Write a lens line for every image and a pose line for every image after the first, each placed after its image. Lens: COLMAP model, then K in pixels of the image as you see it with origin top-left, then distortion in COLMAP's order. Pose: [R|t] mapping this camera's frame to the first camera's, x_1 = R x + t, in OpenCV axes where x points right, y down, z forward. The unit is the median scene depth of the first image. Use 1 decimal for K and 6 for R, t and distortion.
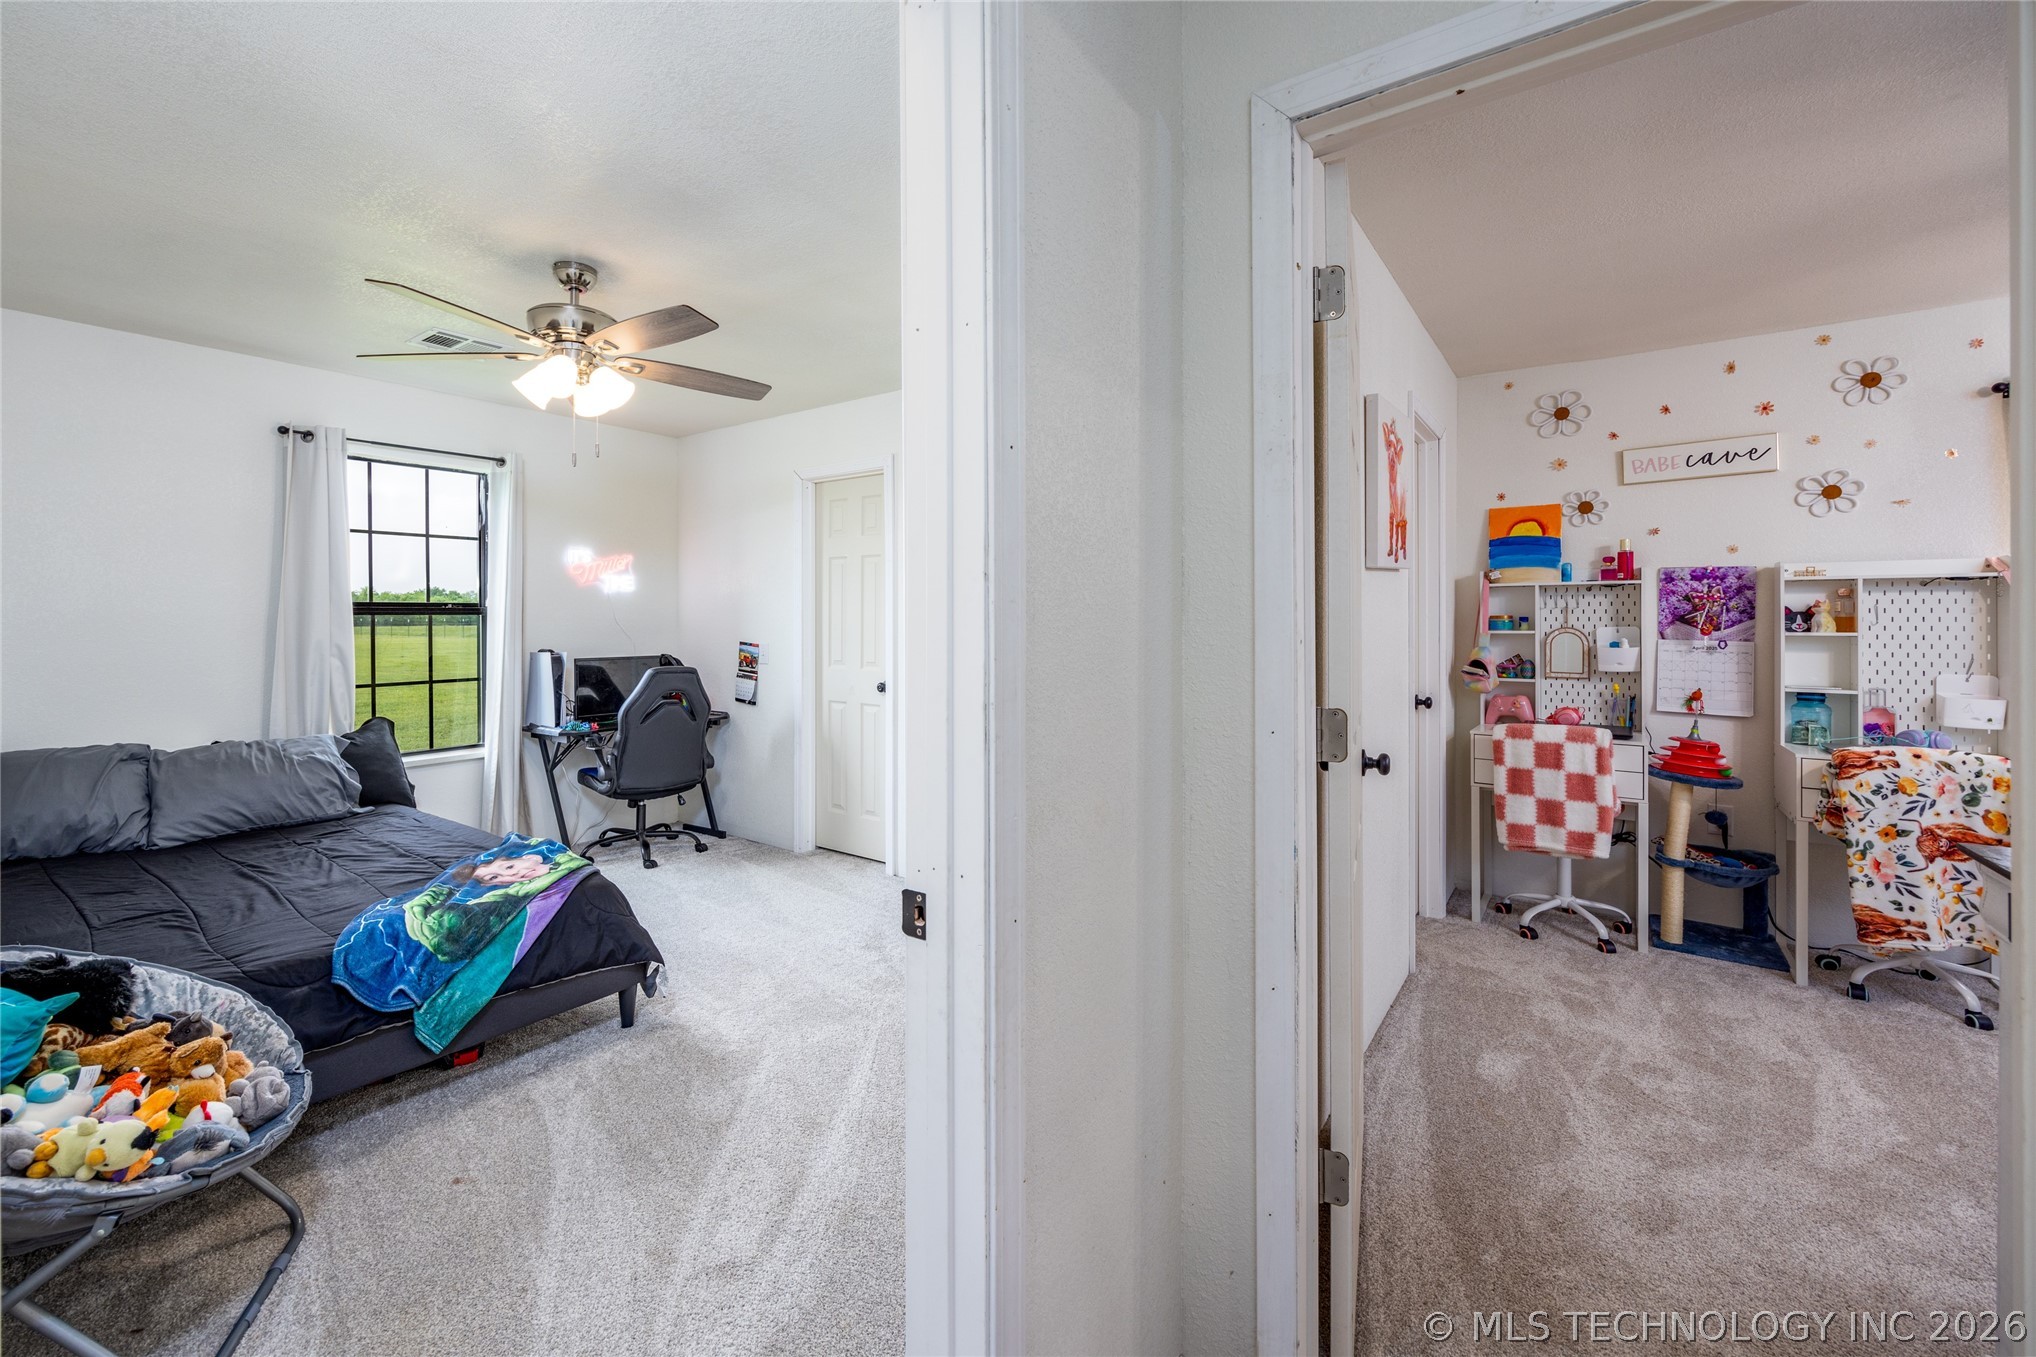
lens RADIAL K [[844.2, 0, 997.1], [0, 844.2, 626.4], [0, 0, 1]] dist [-0.000767, -0.000686]
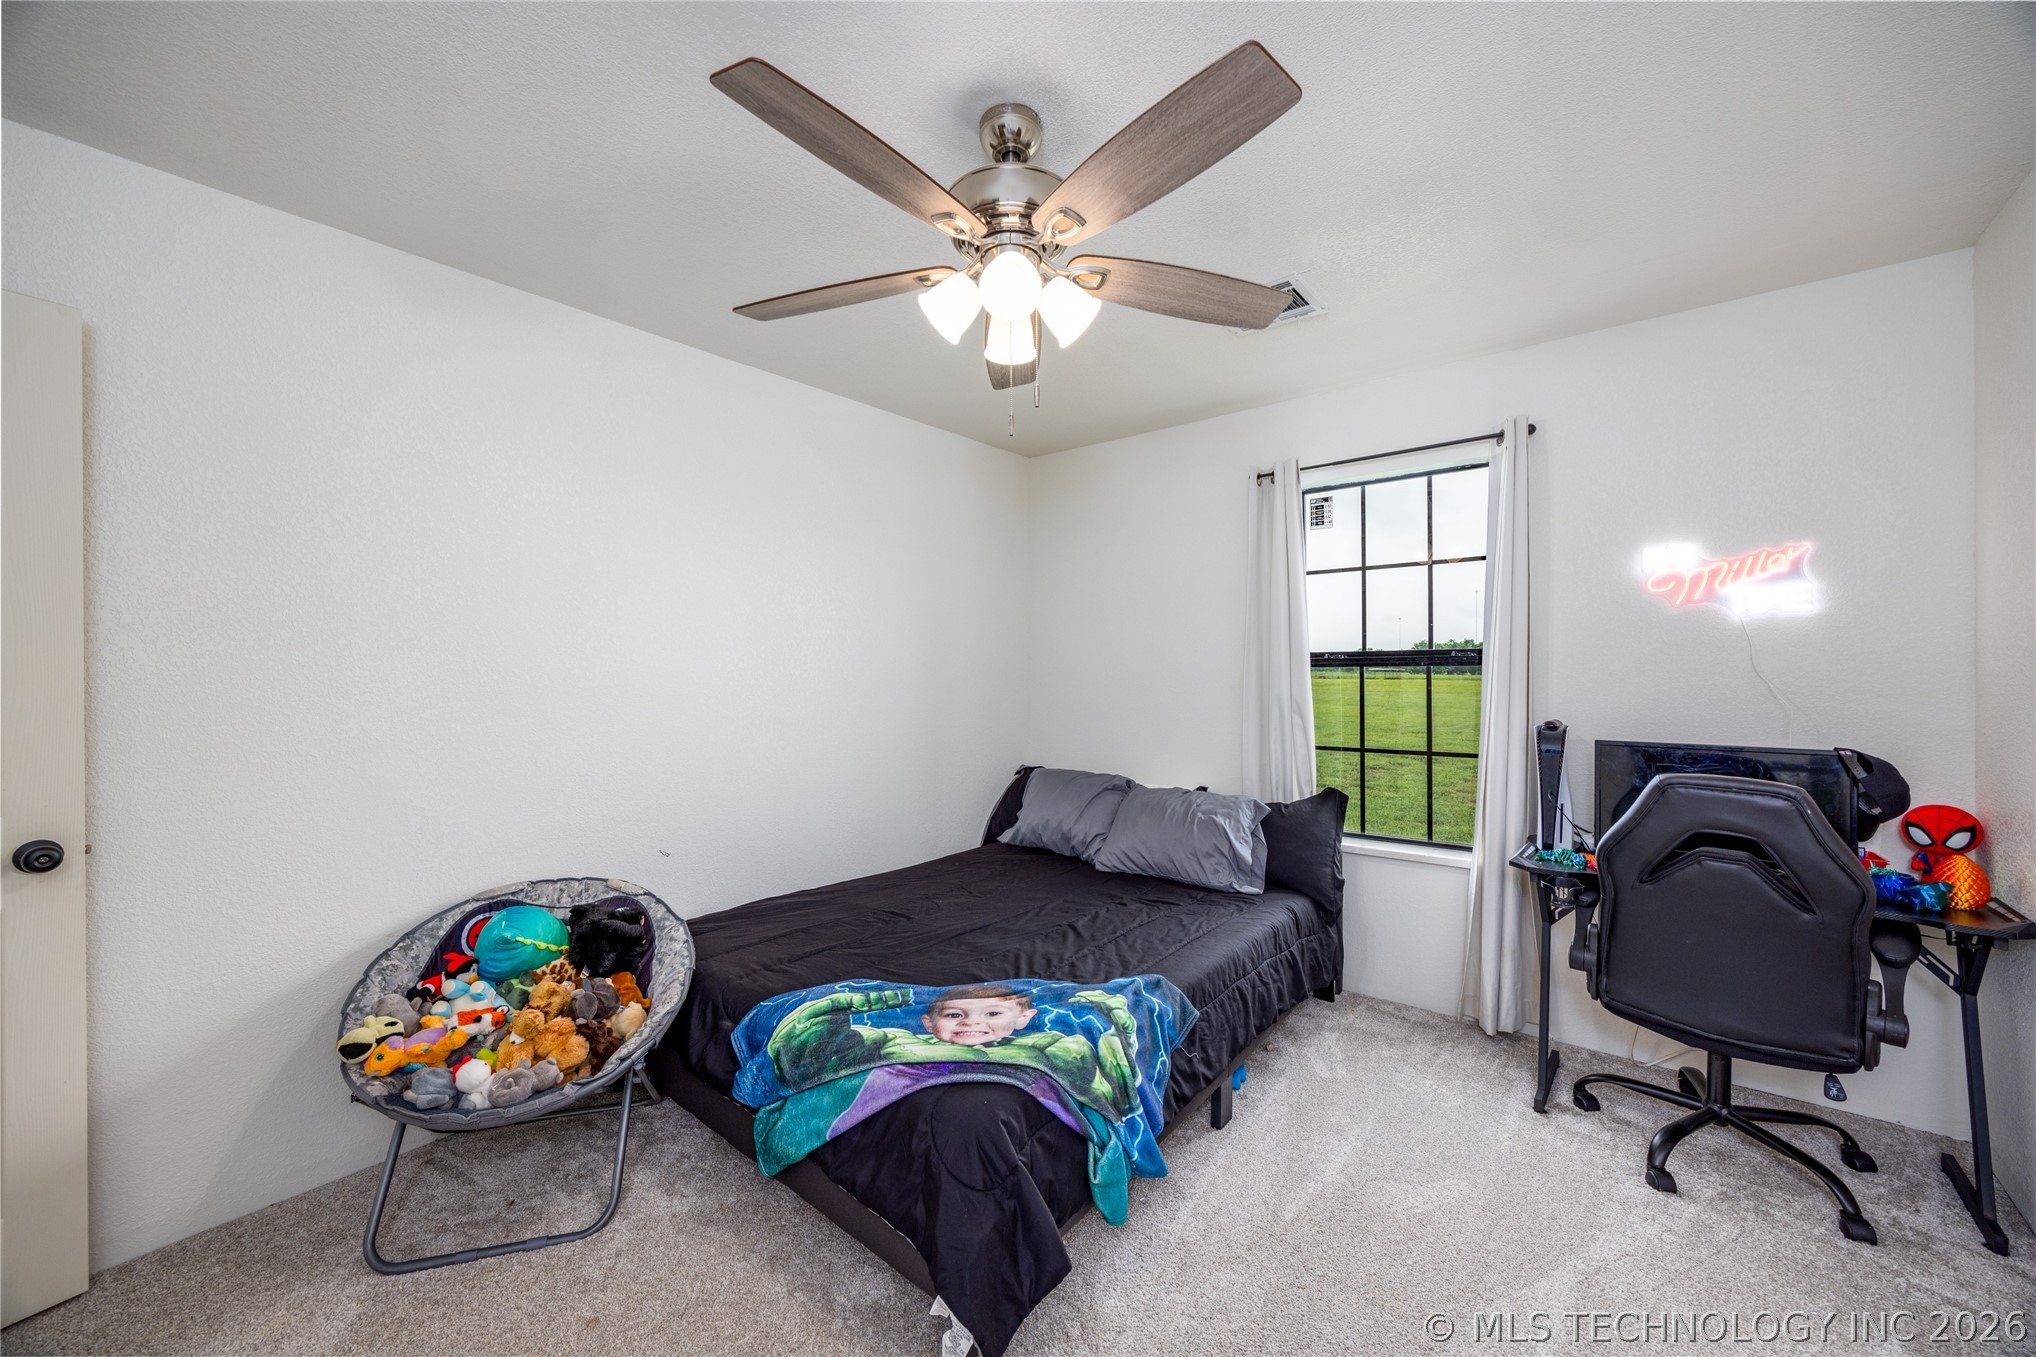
lens RADIAL K [[774.7, 0, 1009.8], [0, 774.7, 686.4], [0, 0, 1]] dist [0.000401, 0.000188]
pose [[-0.062317, 0.017788, -0.997898, 0.081042], [-0.006595, 0.999812, 0.018234, -0.008857], [0.998035, 0.007718, -0.062188, 1.017400]]
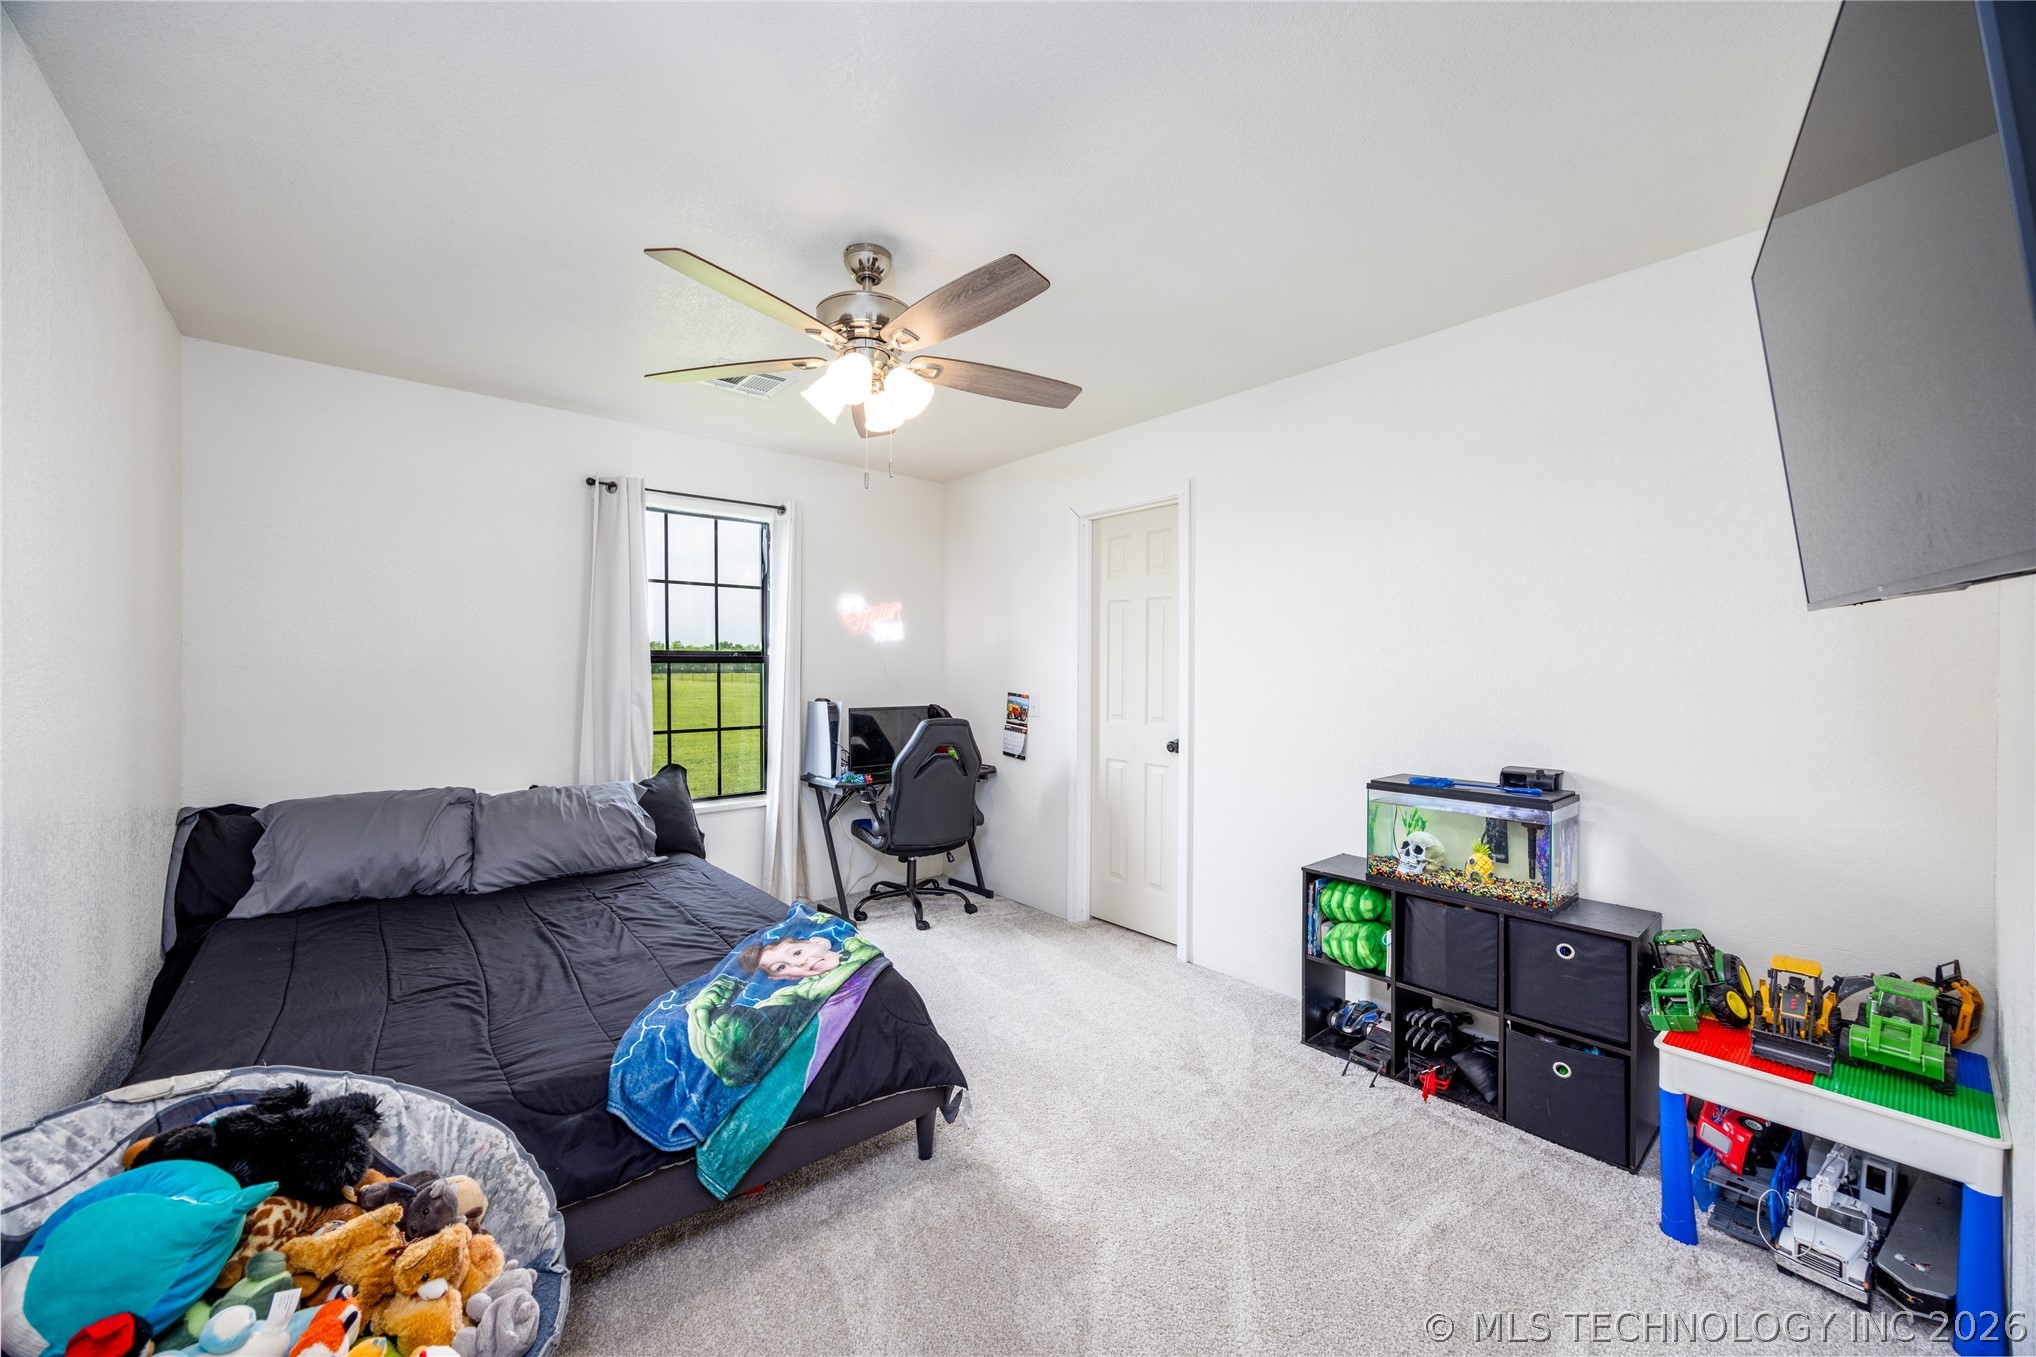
lens RADIAL K [[774.7, 0, 1009.8], [0, 774.7, 686.4], [0, 0, 1]] dist [0.000401, 0.000188]
pose [[0.972426, 0.009260, -0.233028, -0.174906], [-0.006087, 0.999879, 0.014330, -0.001880], [0.233132, -0.012517, 0.972365, 0.268853]]
